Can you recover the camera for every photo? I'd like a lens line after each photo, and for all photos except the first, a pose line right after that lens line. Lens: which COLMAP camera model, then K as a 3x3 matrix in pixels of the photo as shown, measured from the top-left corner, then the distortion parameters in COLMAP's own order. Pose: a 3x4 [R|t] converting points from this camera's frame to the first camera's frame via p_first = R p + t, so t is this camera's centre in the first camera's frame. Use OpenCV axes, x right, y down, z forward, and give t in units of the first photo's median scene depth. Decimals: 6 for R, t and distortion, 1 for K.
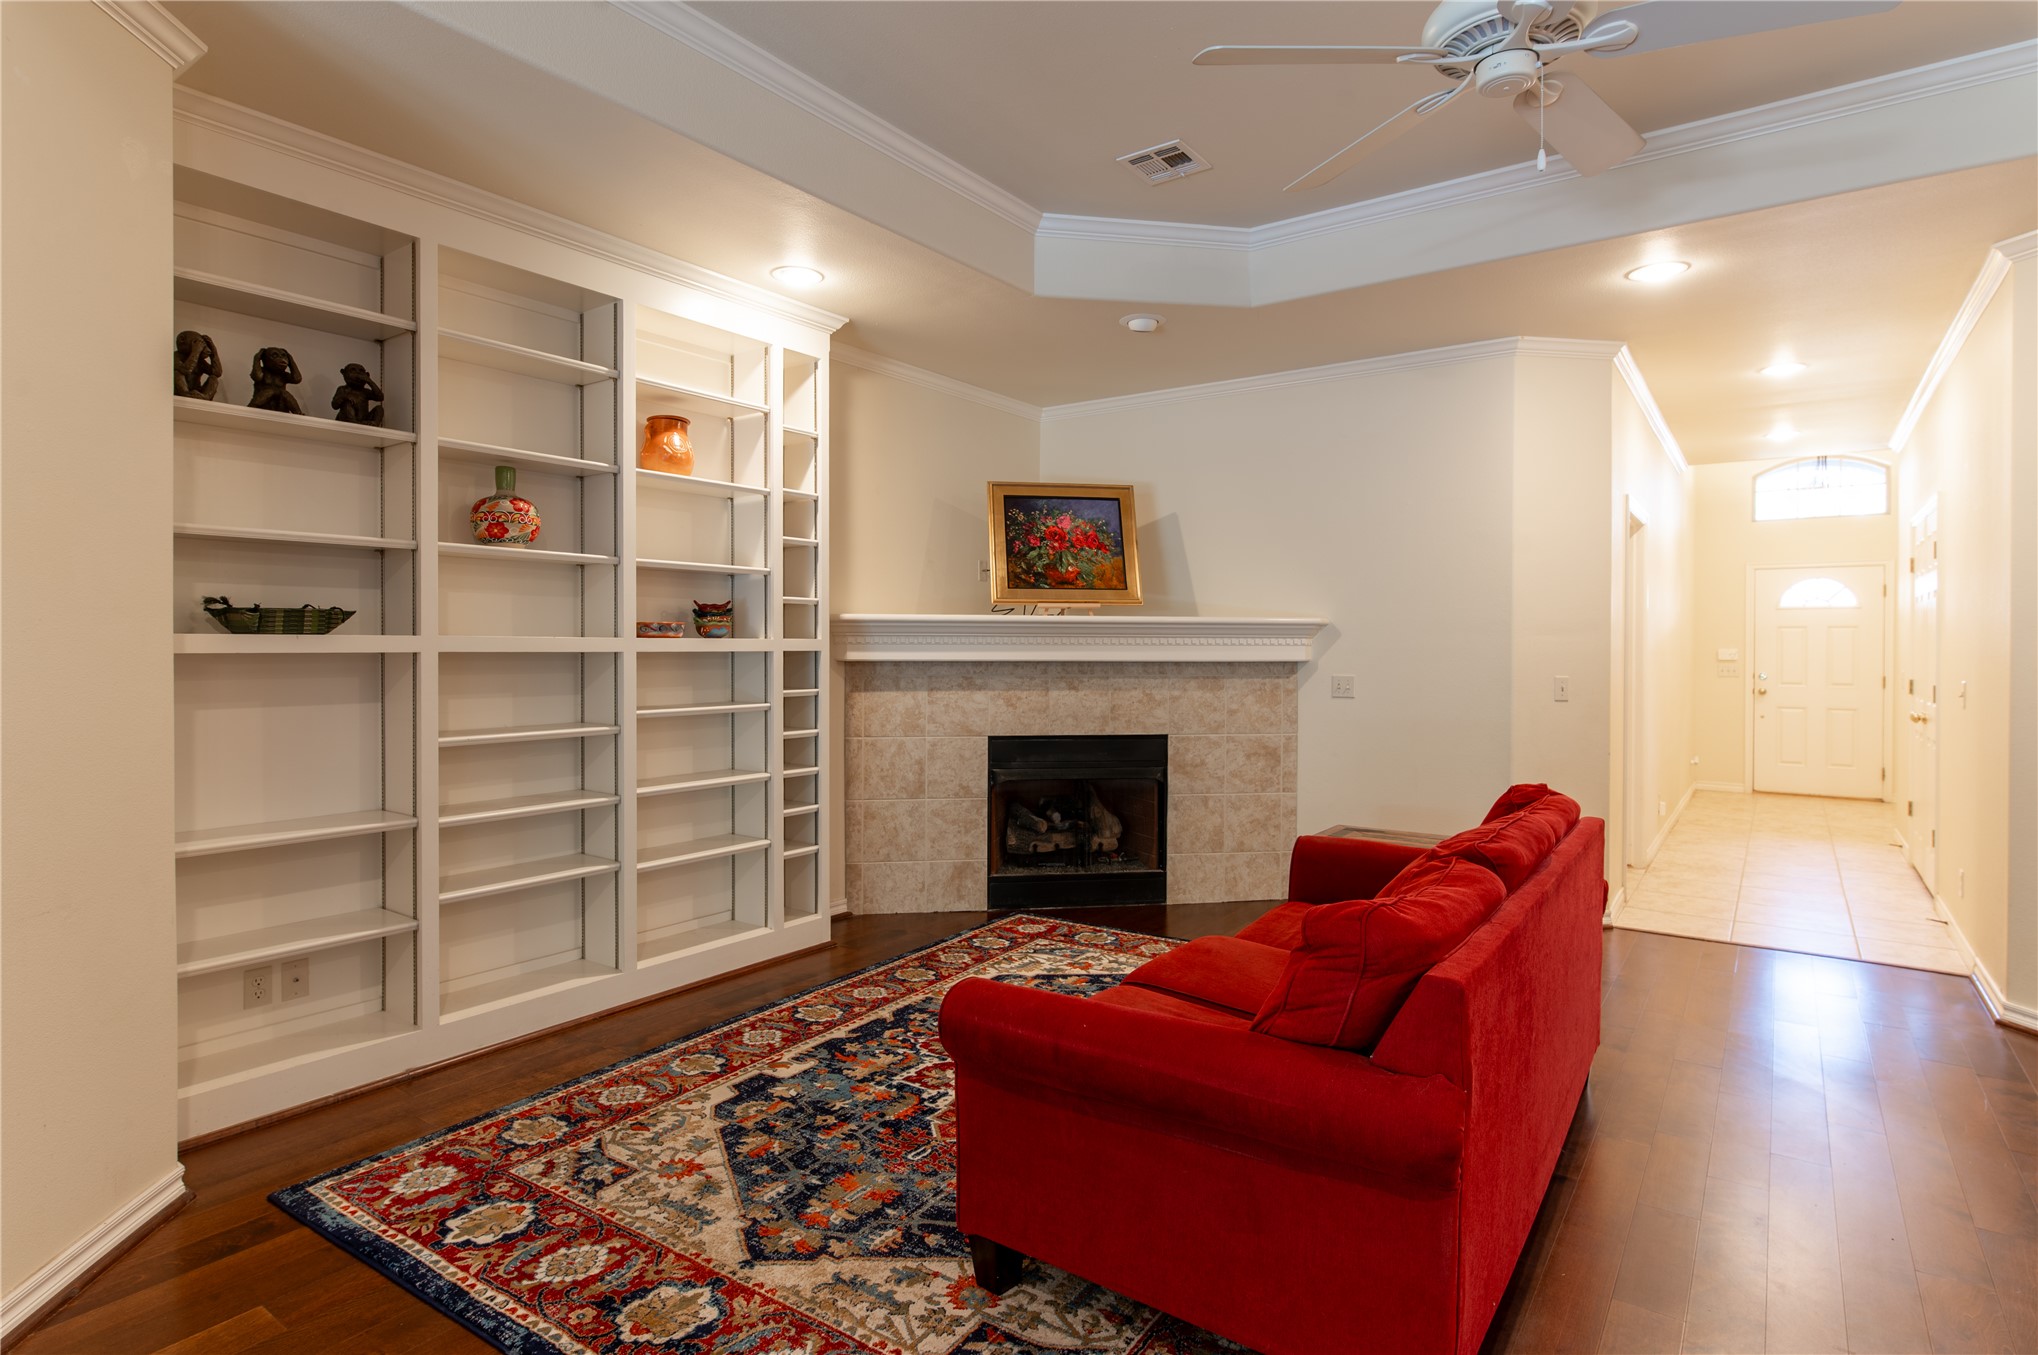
lens RADIAL K [[1040.2, 0, 1018.7], [0, 1040.2, 669.5], [0, 0, 1]] dist [0.000612, -0.000721]
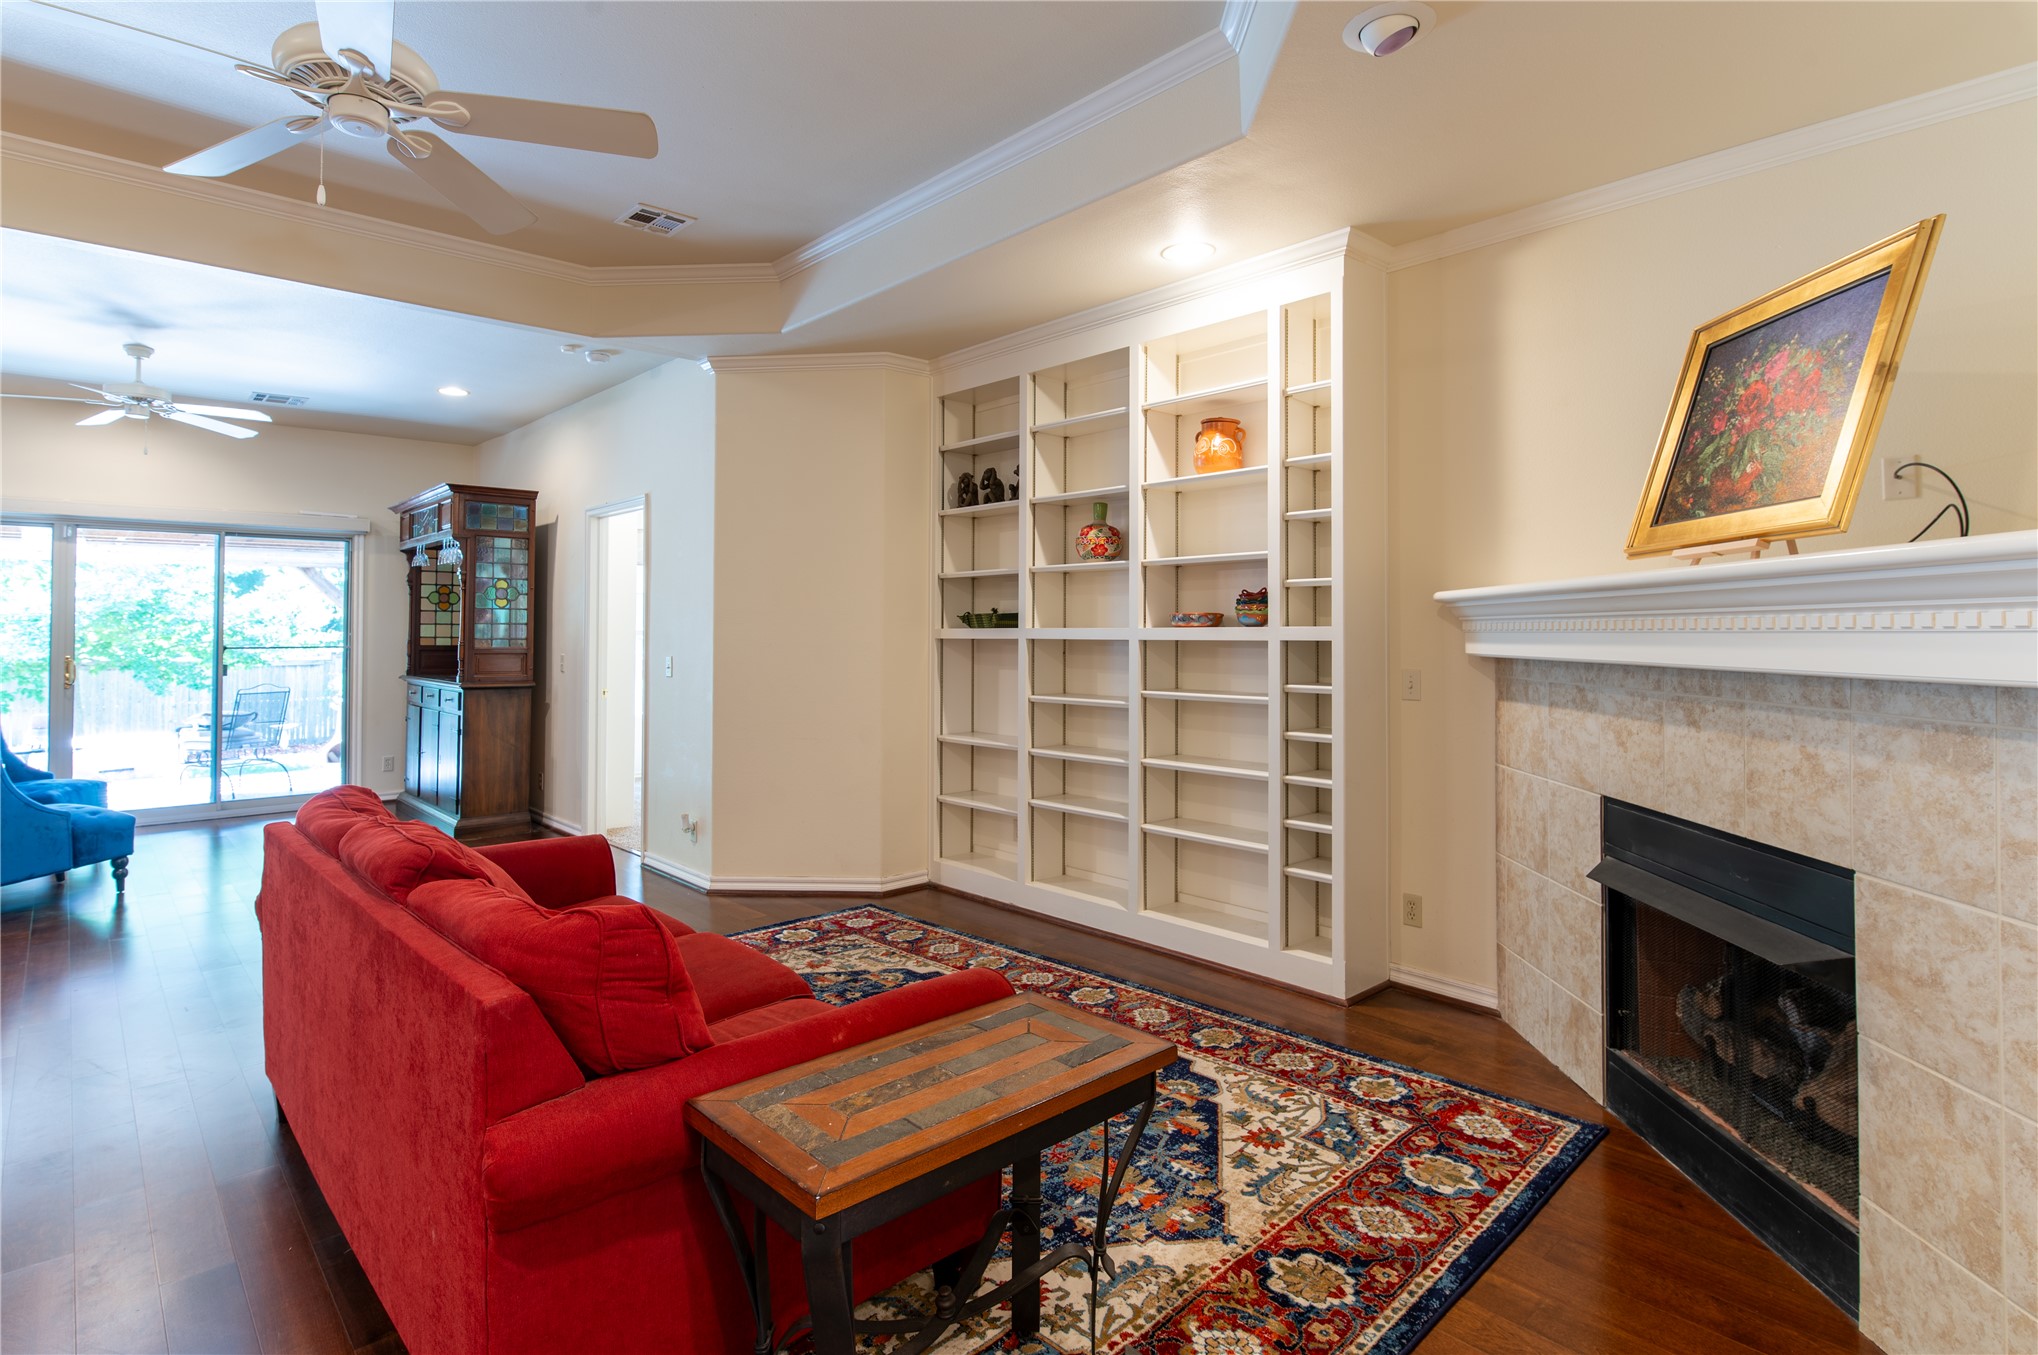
lens RADIAL K [[1040.2, 0, 1008.8], [0, 1040.2, 614.4], [0, 0, 1]] dist [0.000612, -0.000721]
pose [[-0.199054, -0.019692, -0.979791, 0.666483], [-0.023095, 0.999615, -0.015399, -0.019882], [0.979716, 0.019563, -0.199432, 0.897942]]
